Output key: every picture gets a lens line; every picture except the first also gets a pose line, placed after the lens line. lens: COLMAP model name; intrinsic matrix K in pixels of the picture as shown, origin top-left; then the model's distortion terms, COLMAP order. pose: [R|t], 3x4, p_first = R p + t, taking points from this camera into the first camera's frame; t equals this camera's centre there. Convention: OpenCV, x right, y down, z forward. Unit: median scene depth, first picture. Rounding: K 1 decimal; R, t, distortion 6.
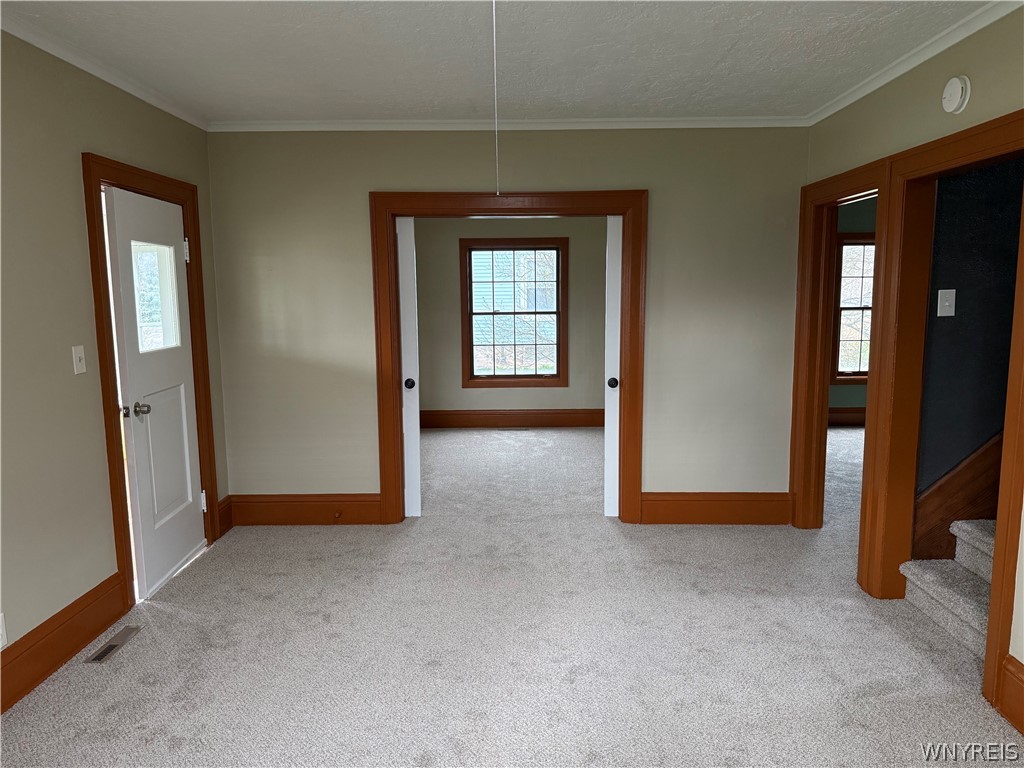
lens RADIAL K [[706.1, 0, 512.5], [0, 706.1, 392.6], [0, 0, 1]] dist [0.039224, -0.054687]
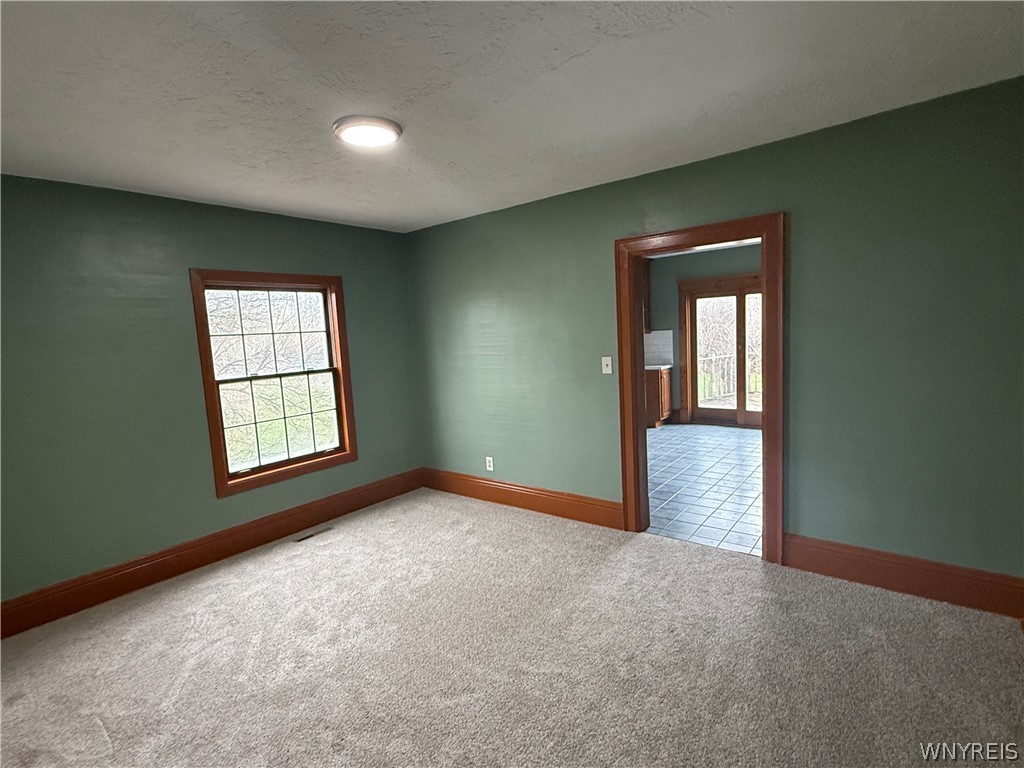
lens RADIAL K [[501.3, 0, 502.1], [0, 501.3, 387.0], [0, 0, 1]] dist [-0.013835, -0.000814]
pose [[0.621599, -0.108549, 0.775778, -0.255155], [0.164121, 0.986419, 0.006520, -0.066458], [-0.765950, 0.123269, 0.630972, 0.497820]]
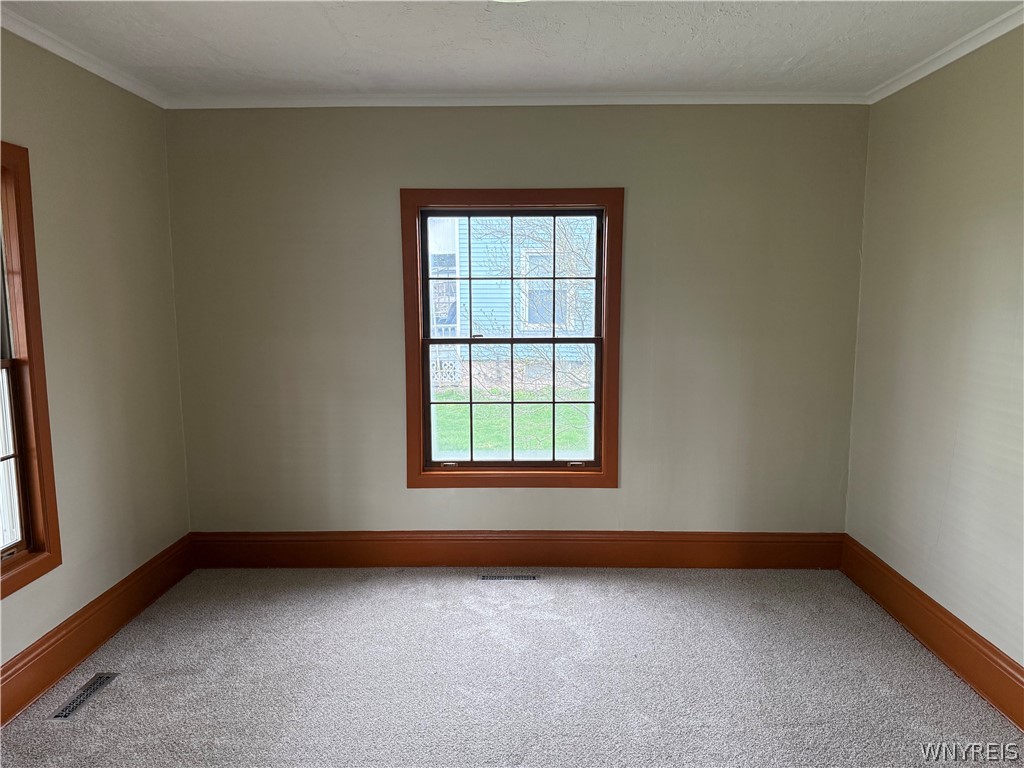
lens RADIAL K [[706.1, 0, 514.0], [0, 706.1, 387.8], [0, 0, 1]] dist [0.039224, -0.054687]
pose [[0.999834, 0.008125, -0.016277, 0.012581], [-0.008374, 0.999848, -0.015272, -0.070806], [0.016151, 0.015406, 0.999751, 0.494682]]
